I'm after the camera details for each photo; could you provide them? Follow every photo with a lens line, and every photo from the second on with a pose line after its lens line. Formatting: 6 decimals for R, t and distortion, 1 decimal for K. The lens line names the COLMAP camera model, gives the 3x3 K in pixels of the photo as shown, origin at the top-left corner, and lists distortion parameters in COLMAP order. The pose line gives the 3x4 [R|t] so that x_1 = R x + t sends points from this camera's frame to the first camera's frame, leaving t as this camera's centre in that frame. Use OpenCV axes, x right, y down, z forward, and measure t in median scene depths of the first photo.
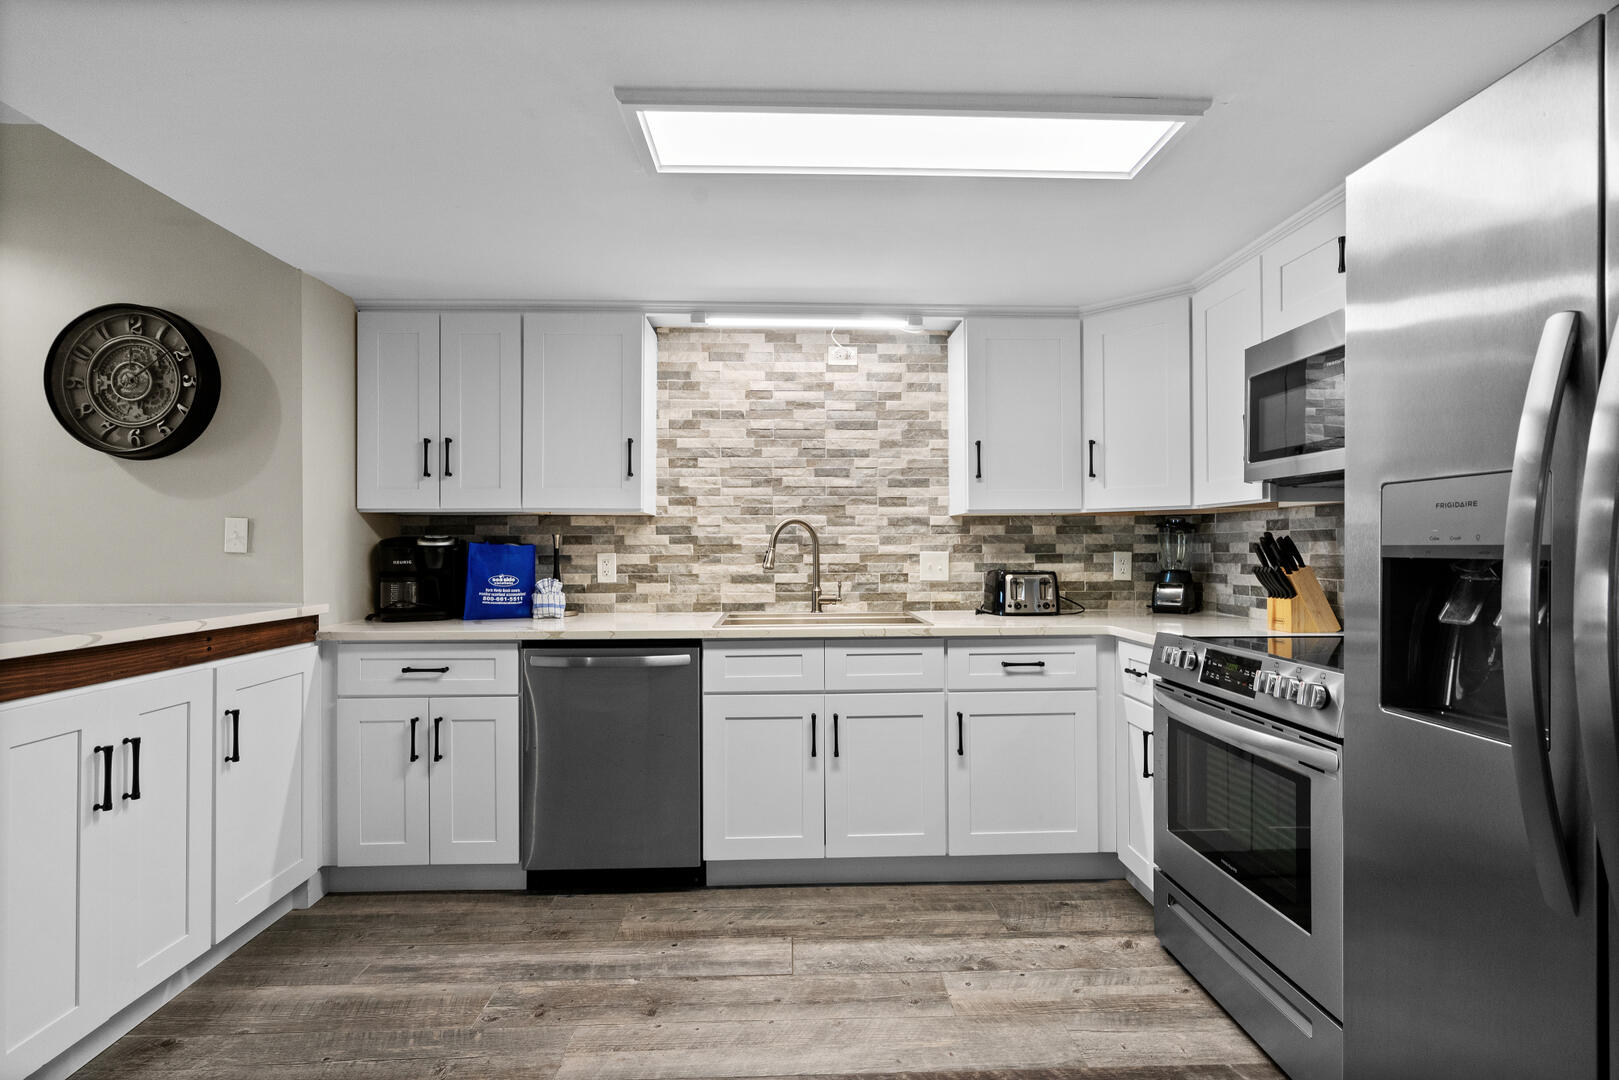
lens RADIAL K [[745.2, 0, 810.9], [0, 745.2, 538.0], [0, 0, 1]] dist [-0.006206, 0.003681]
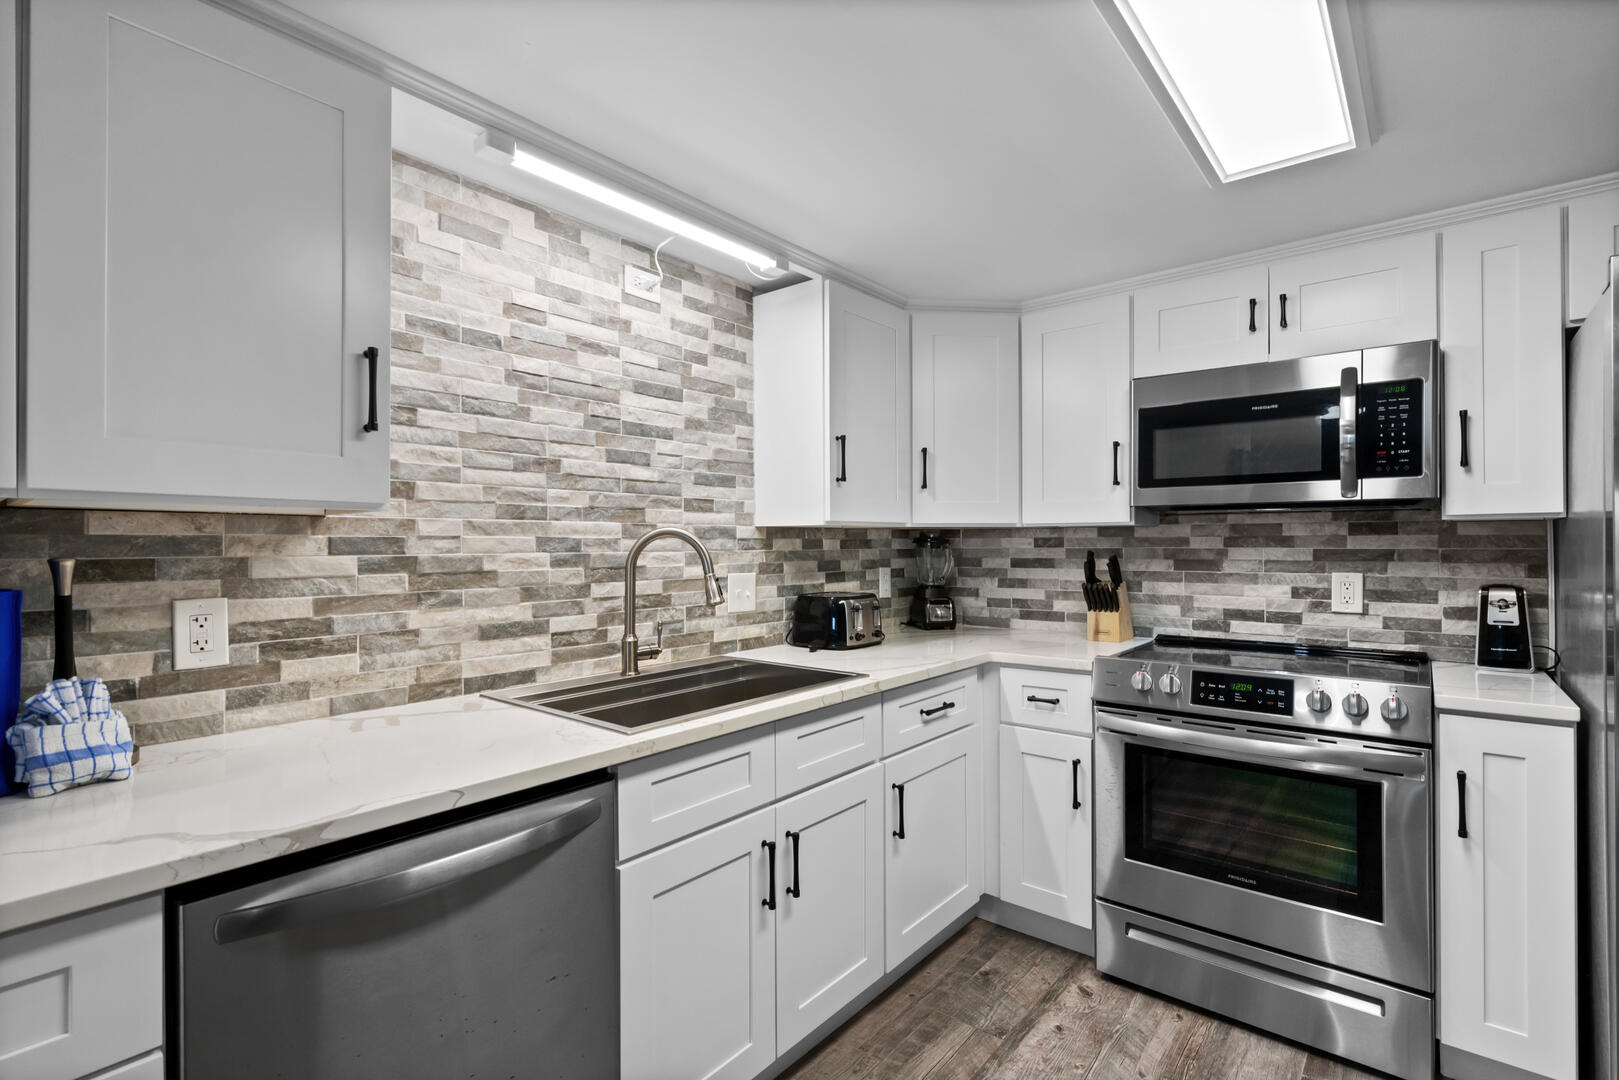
lens RADIAL K [[745.2, 0, 813.8], [0, 745.2, 540.7], [0, 0, 1]] dist [-0.006206, 0.003681]
pose [[0.666388, 0.003602, 0.745596, -0.357661], [-0.007078, 0.999974, 0.001495, -0.016857], [-0.745571, -0.006274, 0.666396, 0.445516]]
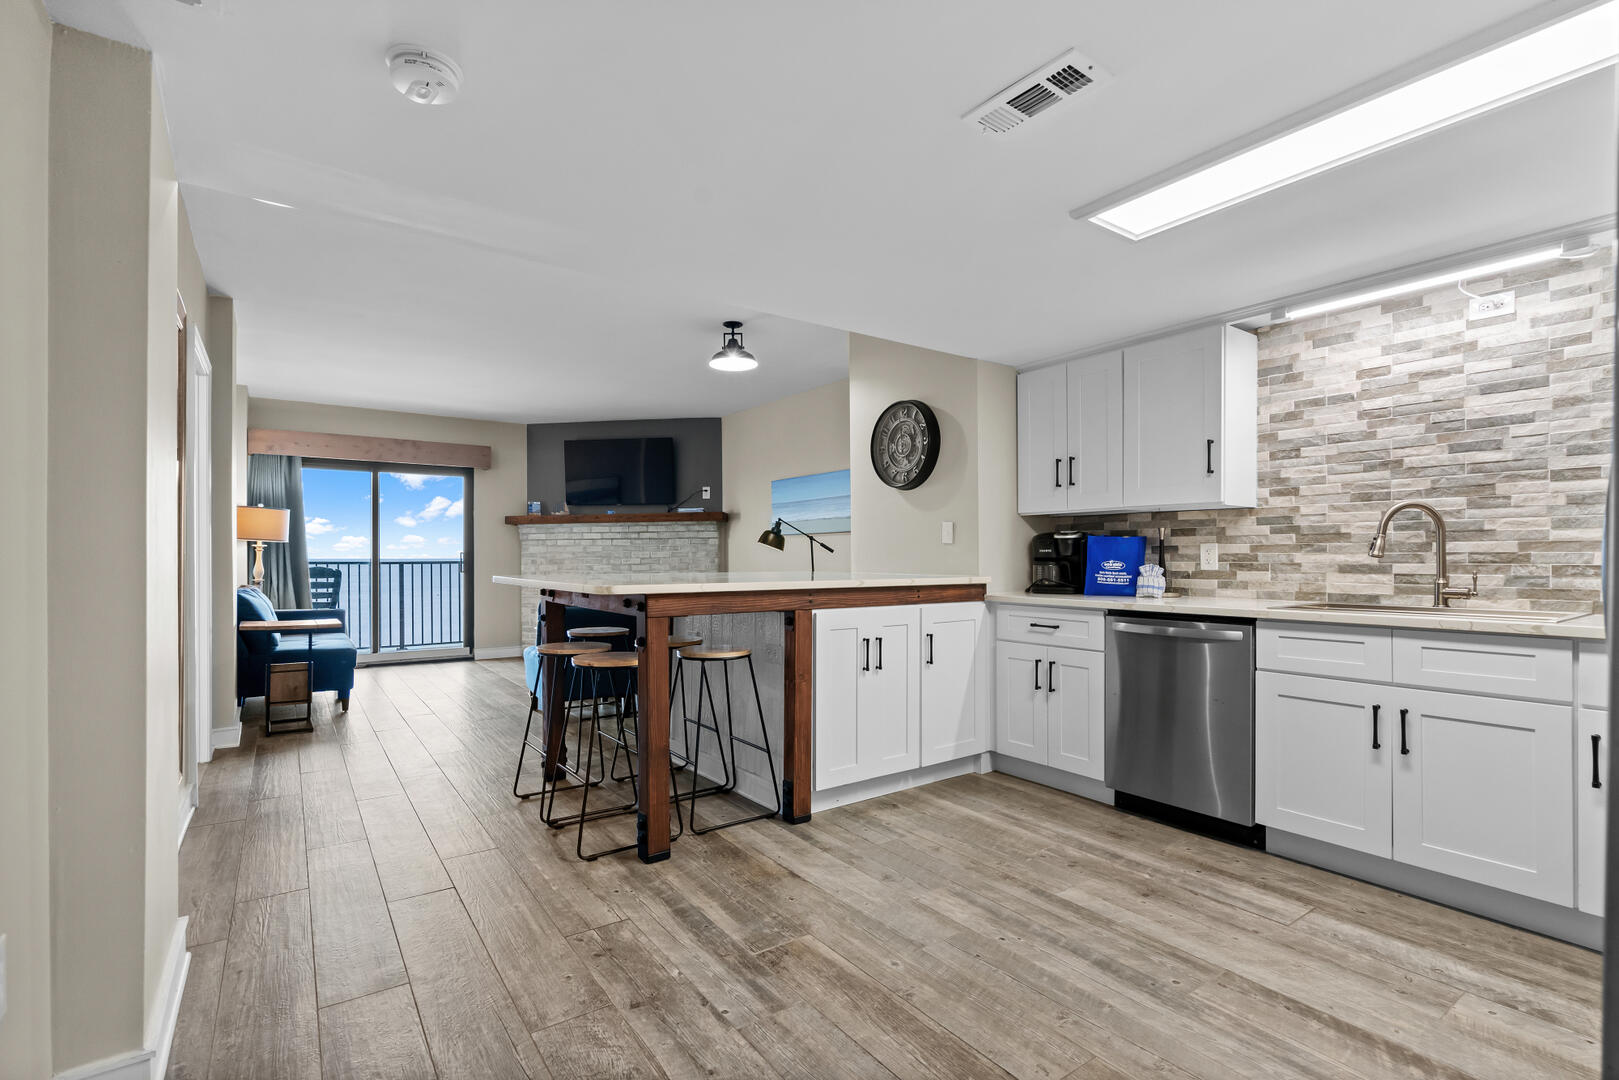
lens RADIAL K [[745.2, 0, 817.7], [0, 745.2, 555.4], [0, 0, 1]] dist [-0.006206, 0.003681]
pose [[0.557061, 0.001692, -0.830470, 0.321154], [0.009803, 0.999915, 0.008612, 0.022712], [0.830414, -0.012938, 0.556997, -0.103563]]
